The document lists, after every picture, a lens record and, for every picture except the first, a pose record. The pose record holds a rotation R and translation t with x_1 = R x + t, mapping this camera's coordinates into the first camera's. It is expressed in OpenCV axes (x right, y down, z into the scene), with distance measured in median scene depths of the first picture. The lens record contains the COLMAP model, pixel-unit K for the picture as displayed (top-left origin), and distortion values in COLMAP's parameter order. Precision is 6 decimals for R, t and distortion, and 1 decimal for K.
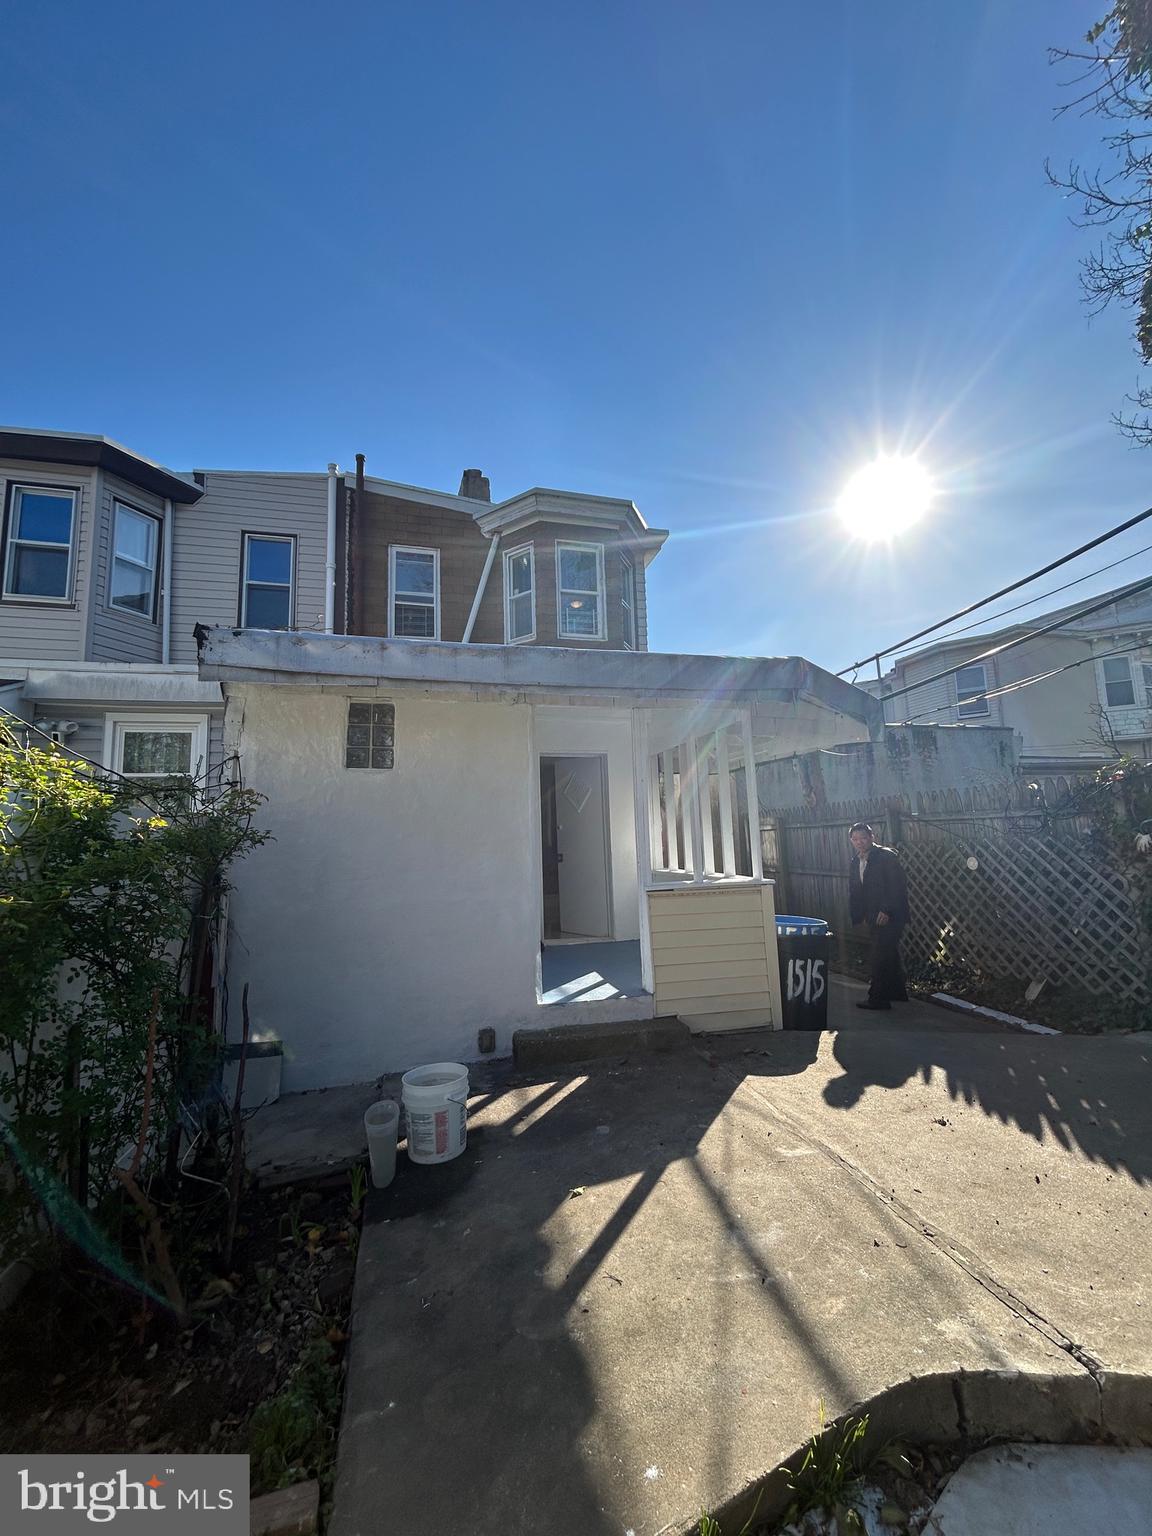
lens RADIAL K [[624.0, 0, 578.7], [0, 624.0, 767.0], [0, 0, 1]] dist [-0.002368, 0.000157]
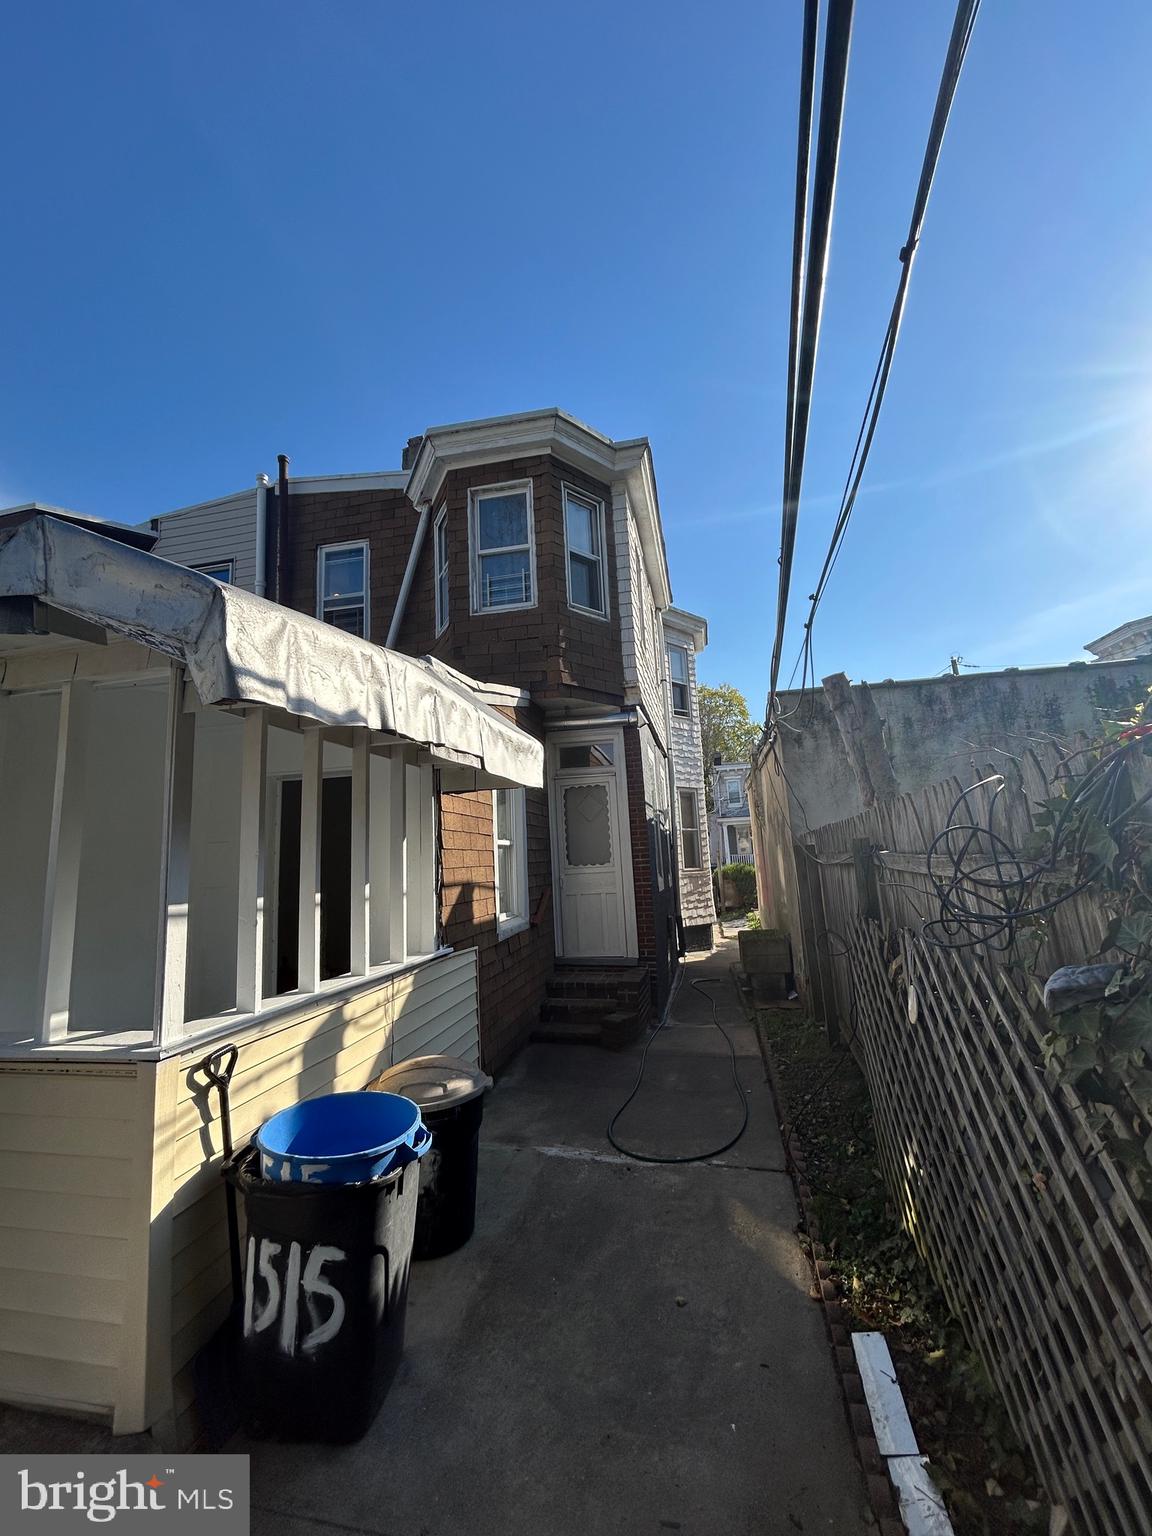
lens RADIAL K [[624.0, 0, 571.4], [0, 624.0, 767.6], [0, 0, 1]] dist [-0.002368, 0.000157]
pose [[0.899483, -0.082555, -0.429087, 0.379557], [0.075283, 0.996585, -0.033926, 0.011863], [0.430422, -0.001787, 0.902626, 0.364795]]
